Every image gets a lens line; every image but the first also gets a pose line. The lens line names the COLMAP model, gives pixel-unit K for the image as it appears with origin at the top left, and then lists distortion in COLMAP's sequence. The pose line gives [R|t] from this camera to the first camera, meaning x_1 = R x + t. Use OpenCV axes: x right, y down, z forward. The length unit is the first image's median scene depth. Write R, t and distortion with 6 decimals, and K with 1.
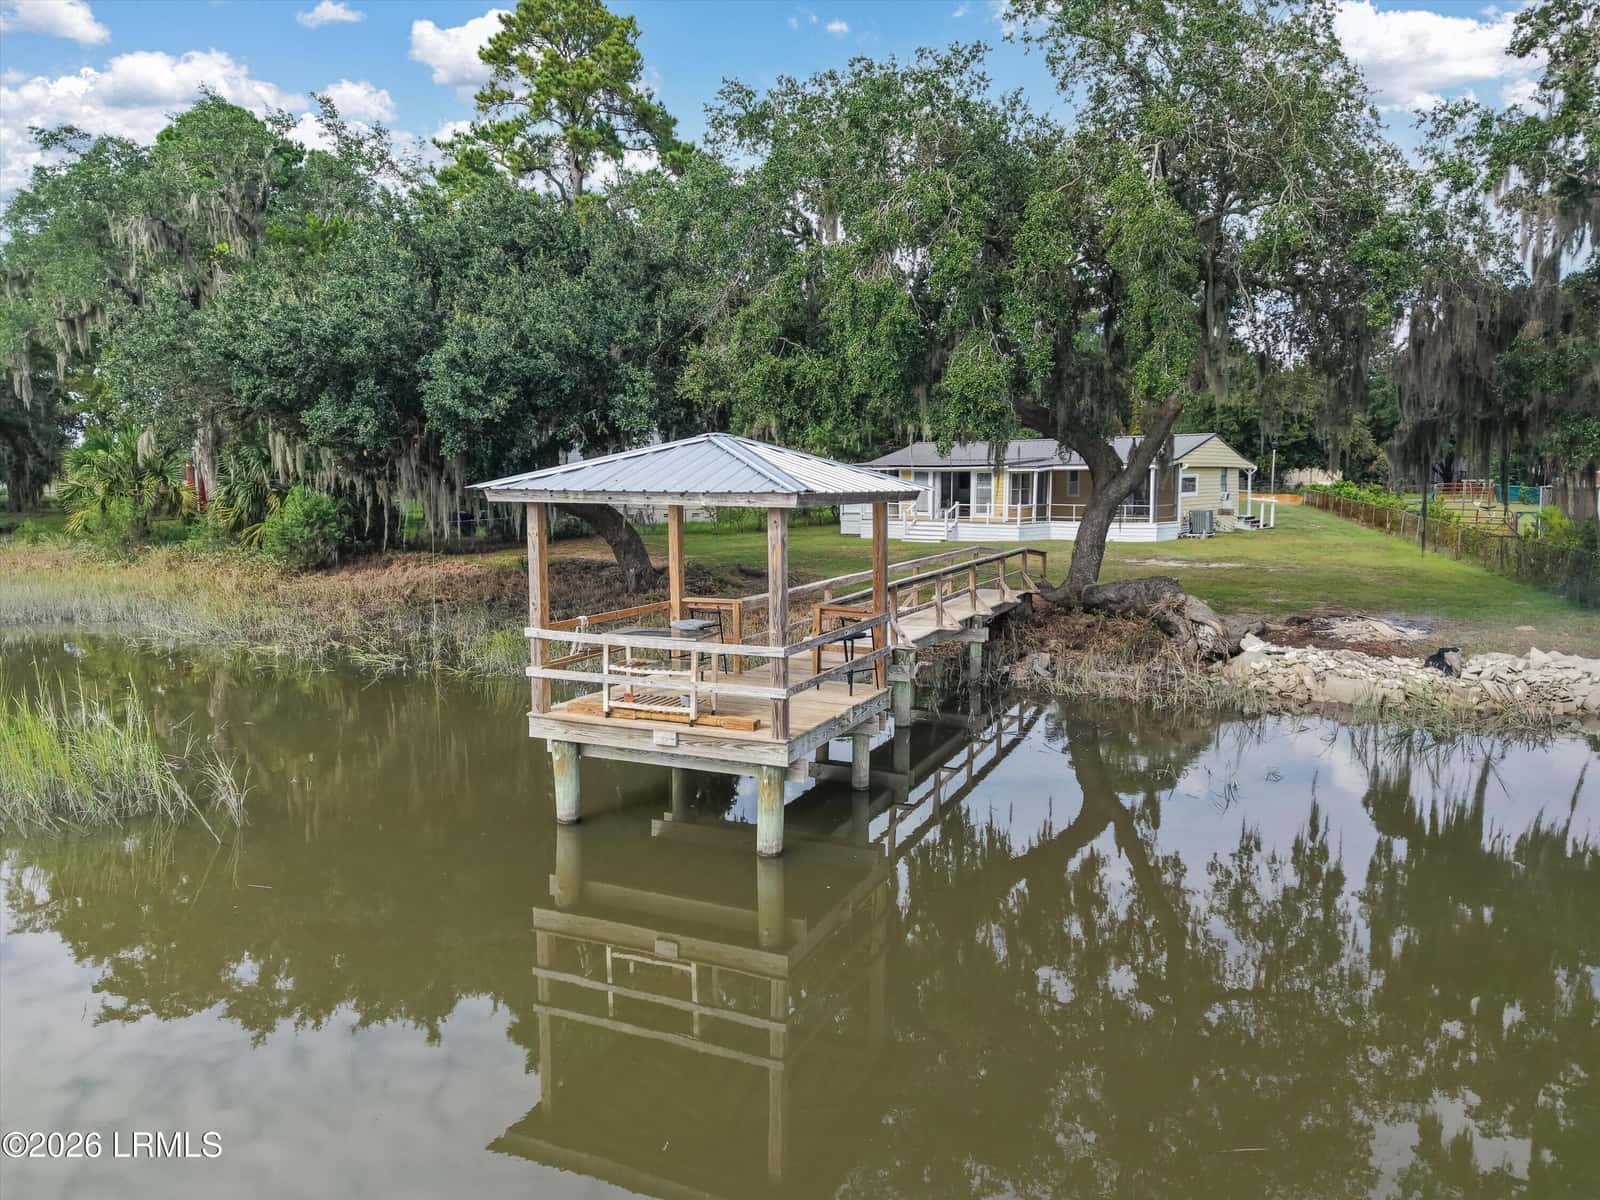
lens RADIAL K [[1108.8, 0, 800.0], [0, 1108.8, 600.0], [0, 0, 1]] dist [0.006154, -0.013423]
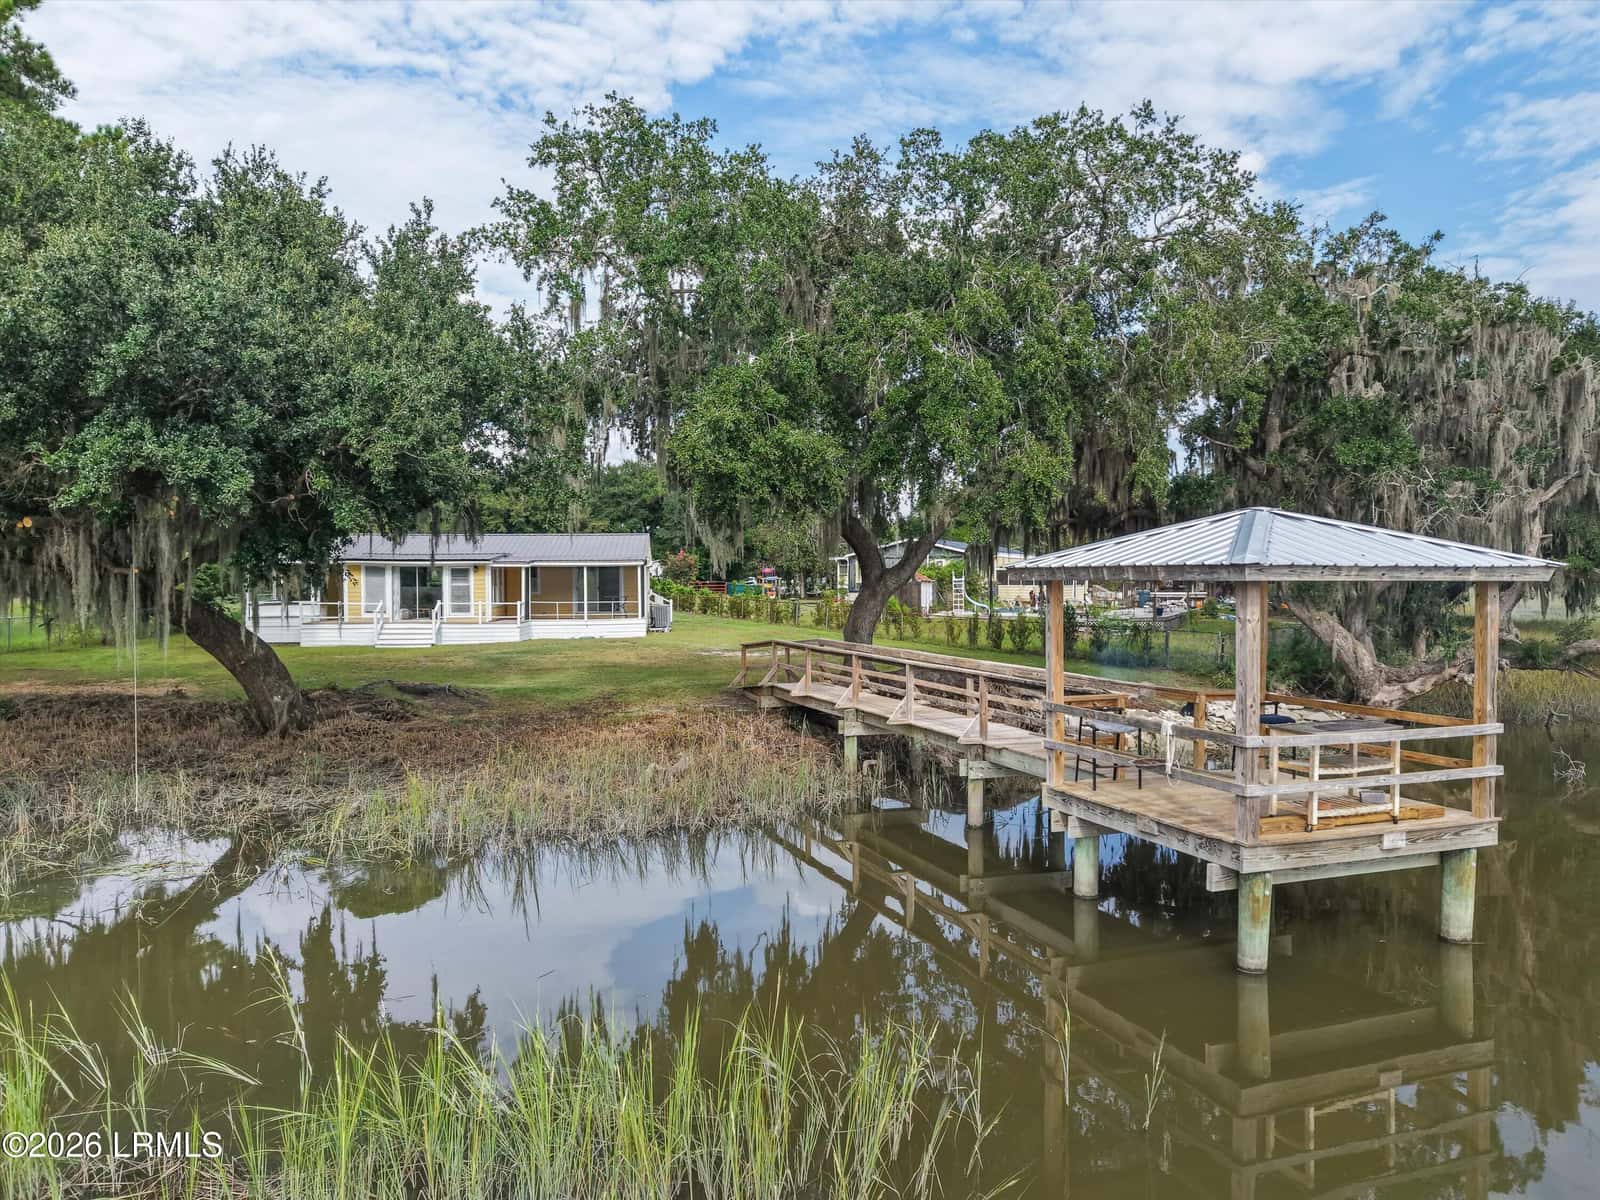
lens RADIAL K [[1108.8, 0, 800.0], [0, 1108.8, 600.0], [0, 0, 1]] dist [0.006154, -0.013423]
pose [[0.706587, -0.010802, 0.707544, -0.281887], [0.075995, 0.995259, -0.060697, -0.013268], [-0.703534, 0.096658, 0.704058, 0.176640]]
